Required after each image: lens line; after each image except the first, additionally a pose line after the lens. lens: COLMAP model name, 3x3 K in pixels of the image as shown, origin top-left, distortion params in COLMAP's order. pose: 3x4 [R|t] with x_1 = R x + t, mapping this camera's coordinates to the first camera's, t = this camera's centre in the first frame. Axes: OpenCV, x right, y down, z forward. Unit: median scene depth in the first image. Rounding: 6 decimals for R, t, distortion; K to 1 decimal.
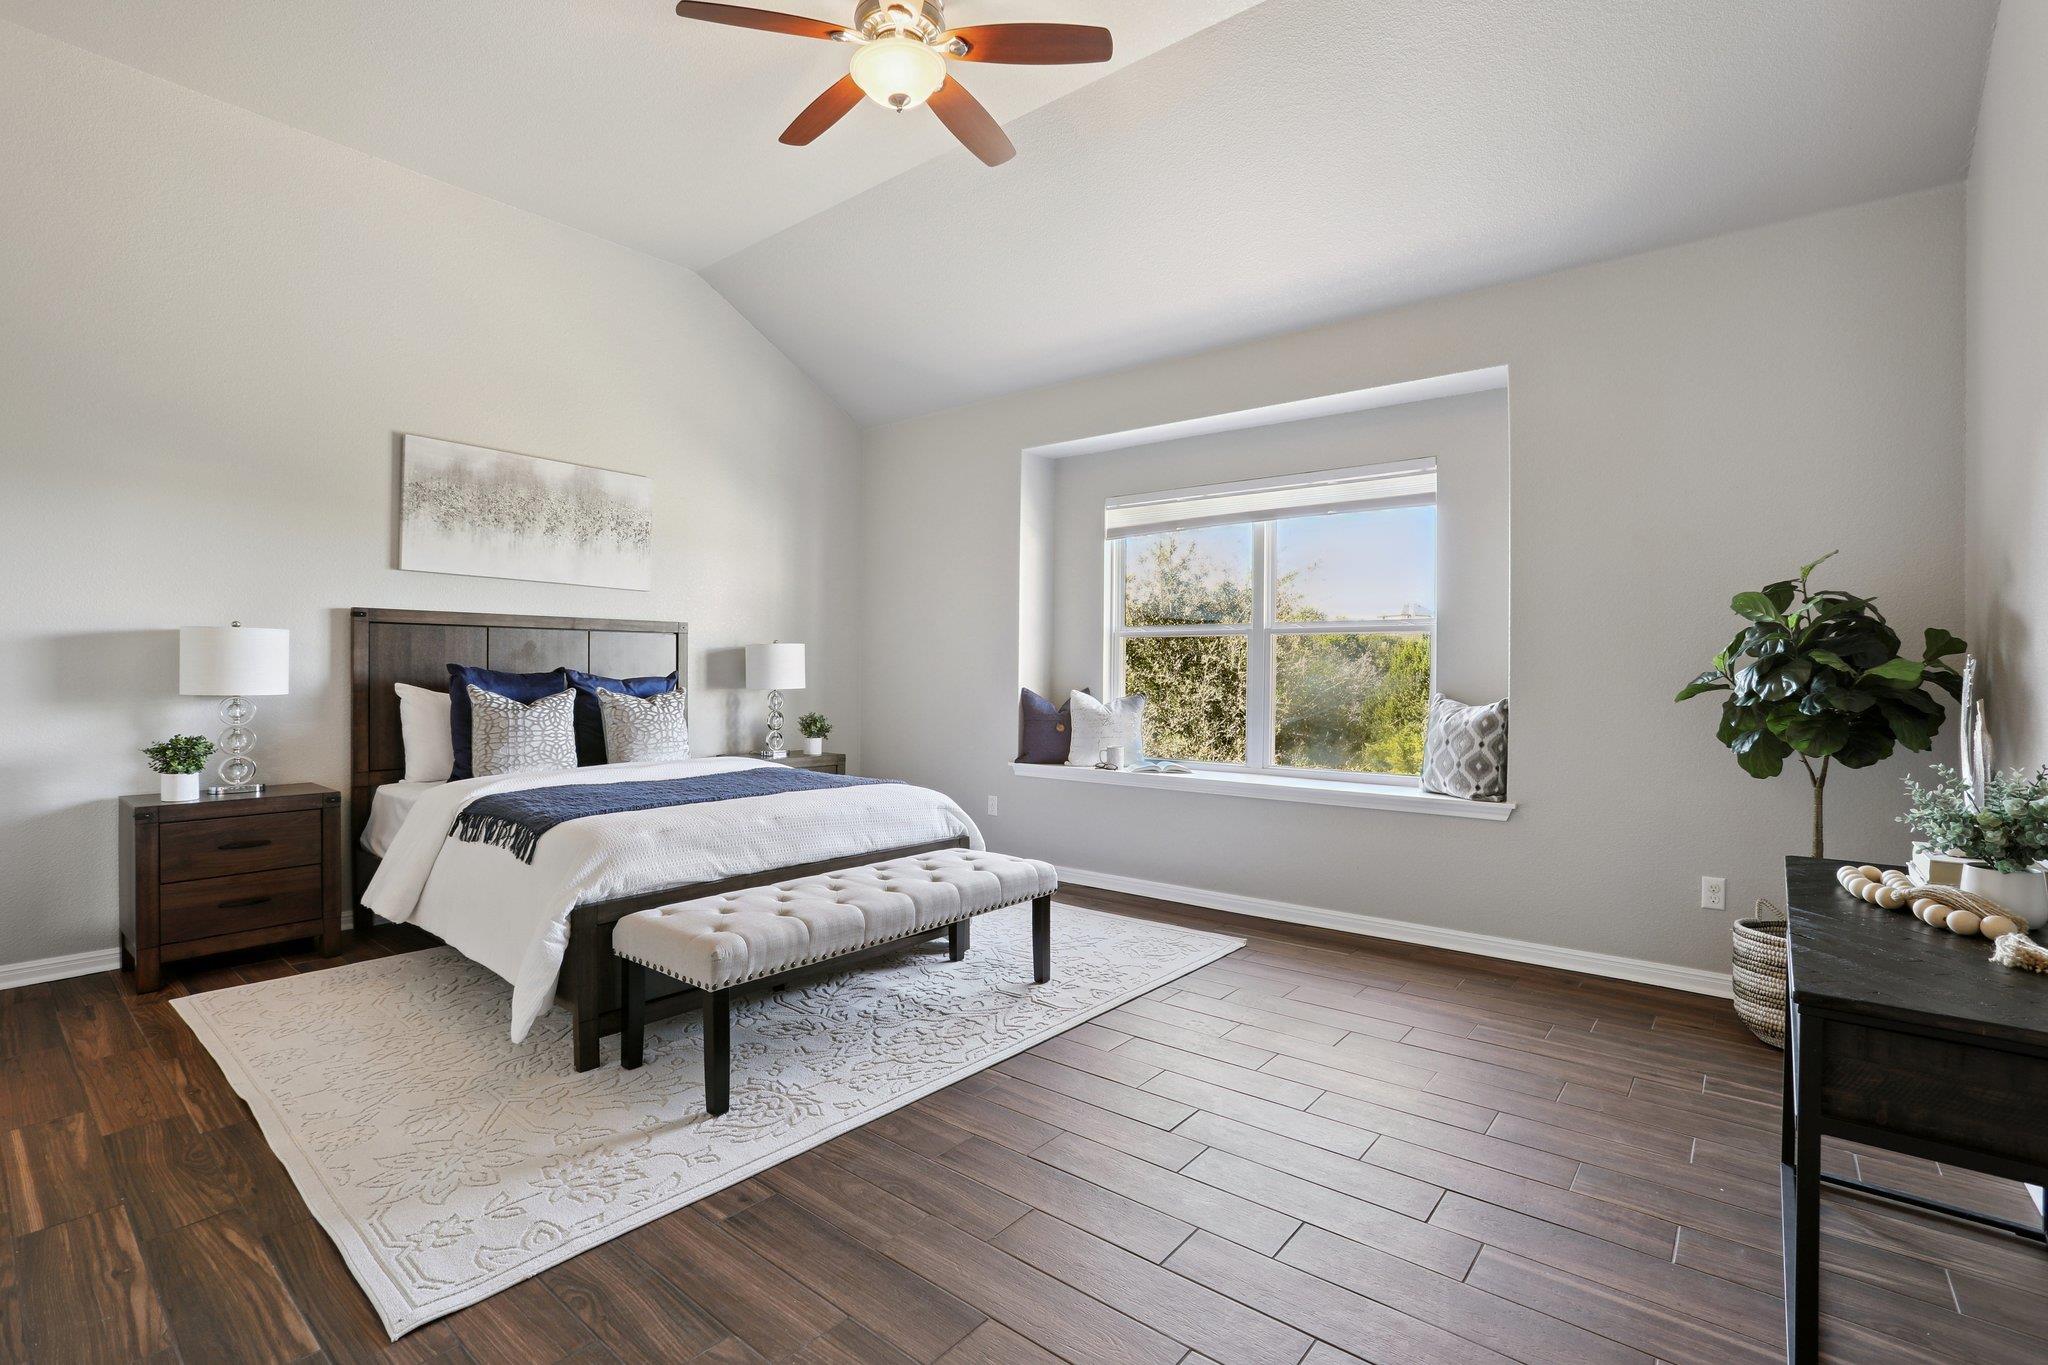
lens RADIAL K [[946.4, 0, 1011.3], [0, 946.4, 675.0], [0, 0, 1]] dist [-0.051908, 0.006554]
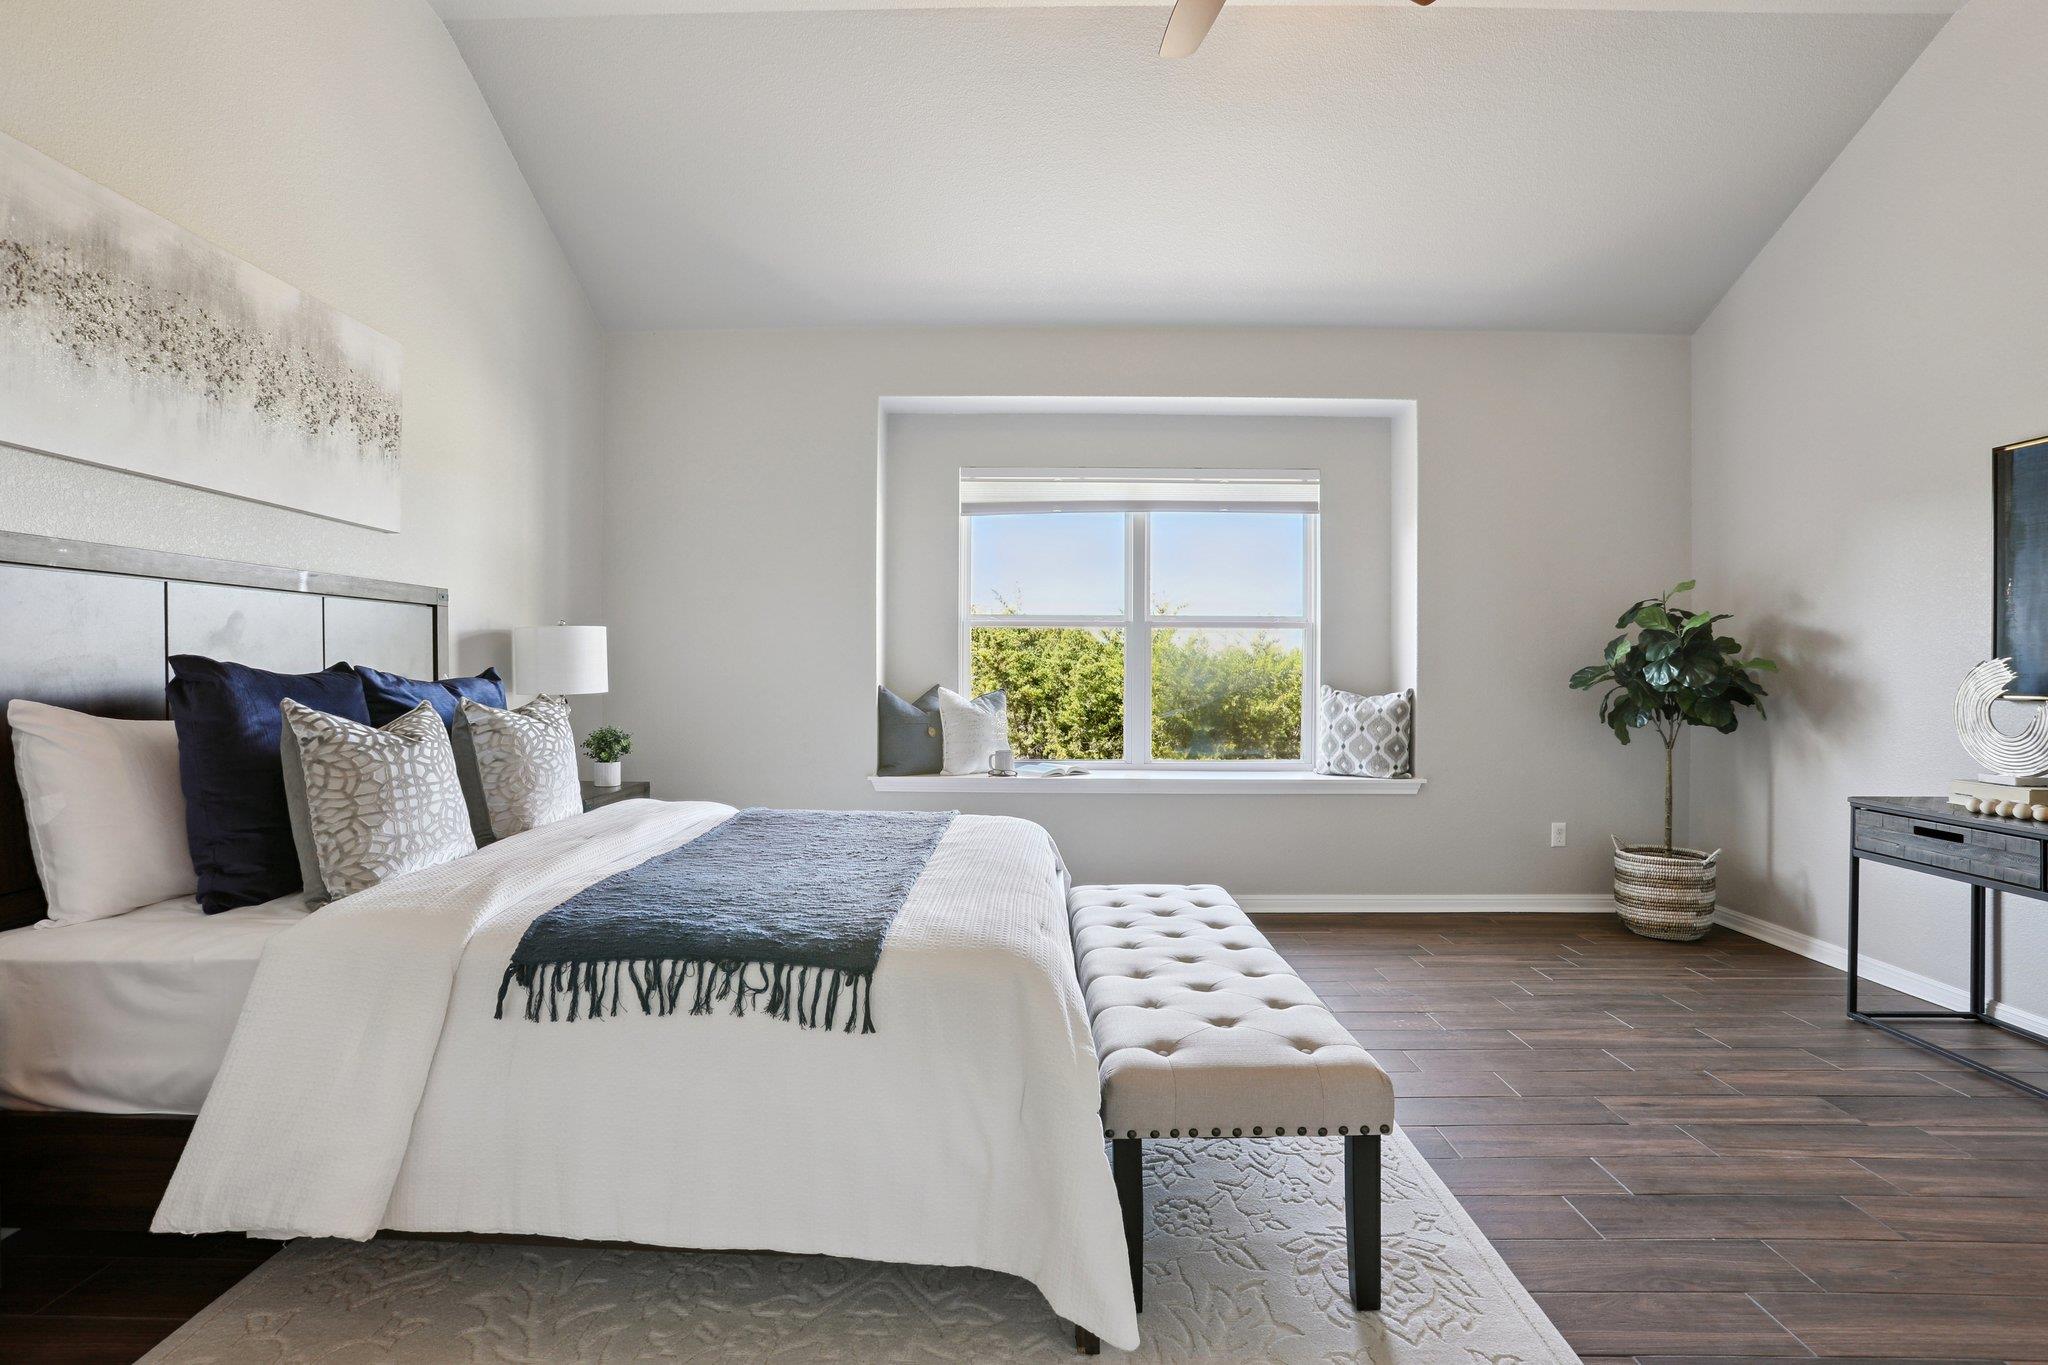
lens RADIAL K [[946.4, 0, 1018.8], [0, 946.4, 695.2], [0, 0, 1]] dist [-0.051908, 0.006554]
pose [[0.782576, -0.022386, 0.622153, -0.515279], [0.004082, 0.999516, 0.030830, -0.004139], [-0.622542, -0.021587, 0.782289, 0.349625]]
